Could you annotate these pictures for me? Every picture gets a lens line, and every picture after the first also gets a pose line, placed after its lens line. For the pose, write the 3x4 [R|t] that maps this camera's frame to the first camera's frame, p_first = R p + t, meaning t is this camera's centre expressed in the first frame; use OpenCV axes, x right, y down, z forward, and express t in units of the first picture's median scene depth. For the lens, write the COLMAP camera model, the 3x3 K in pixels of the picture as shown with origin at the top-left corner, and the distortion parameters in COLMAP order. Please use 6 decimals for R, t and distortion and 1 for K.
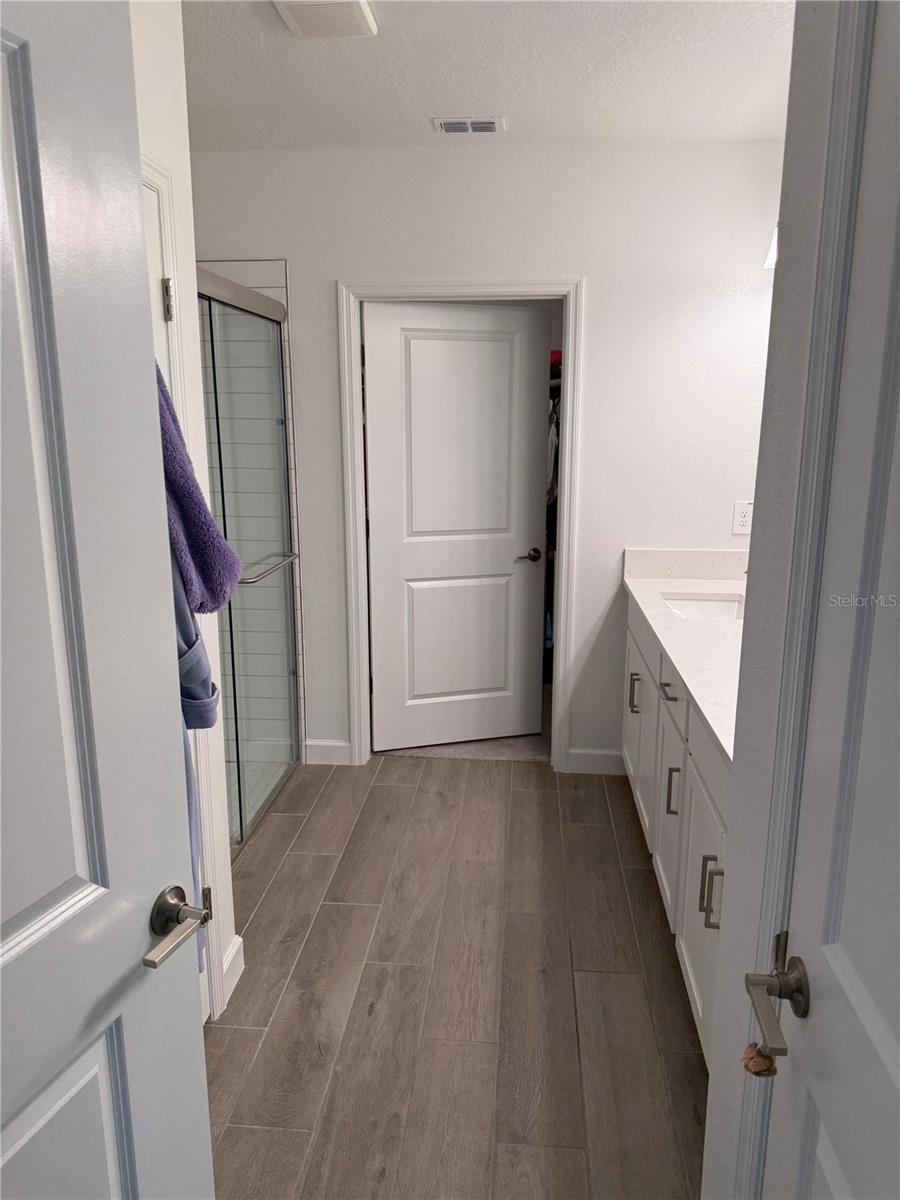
lens RADIAL K [[843.8, 0, 450.0], [0, 843.8, 600.0], [0, 0, 1]] dist [0.101032, -0.150259]
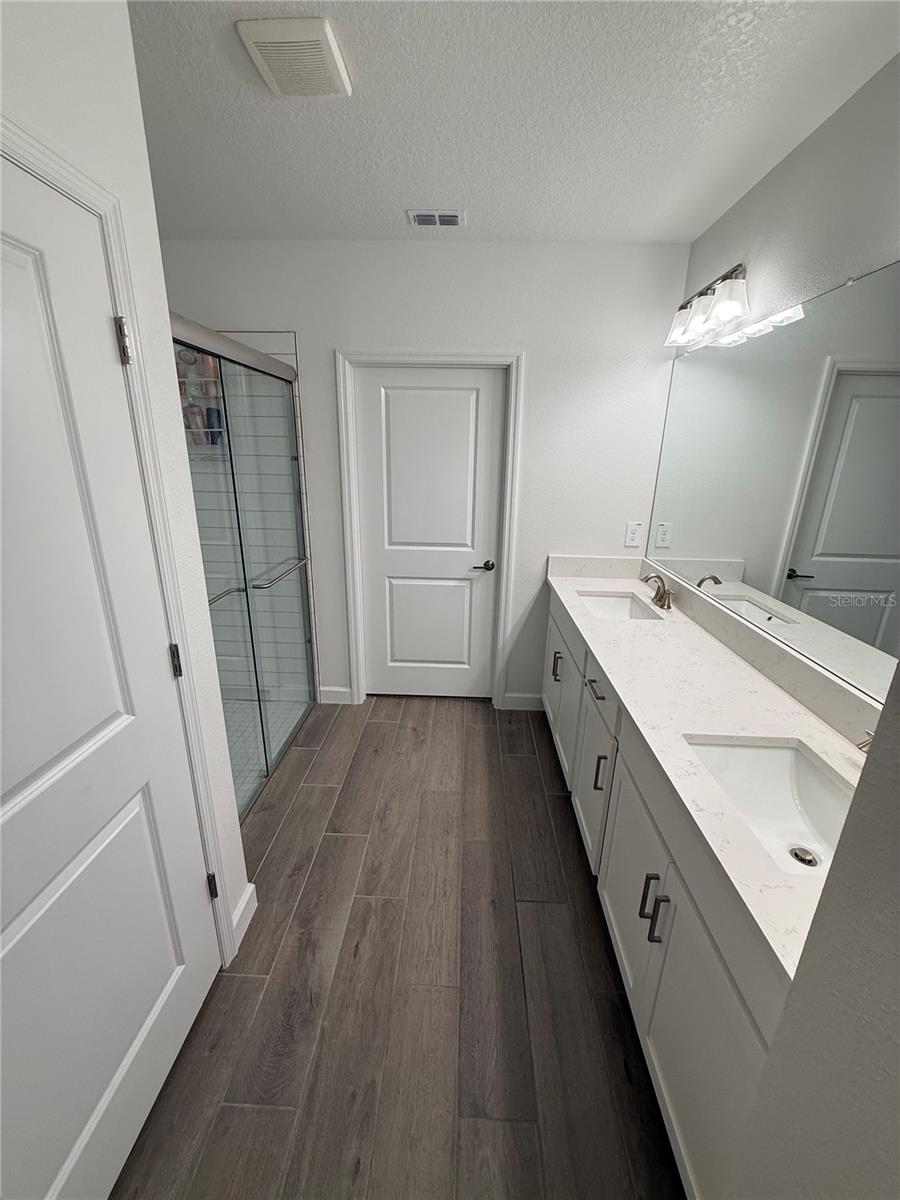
lens RADIAL K [[478.5, 0, 448.5], [0, 478.5, 596.4], [0, 0, 1]] dist [0.001060, 0.000050]
pose [[0.998657, 0.000876, 0.051809, 0.004072], [-0.005335, 0.996282, 0.085982, -0.080831], [-0.051542, -0.086143, 0.994949, 0.301969]]
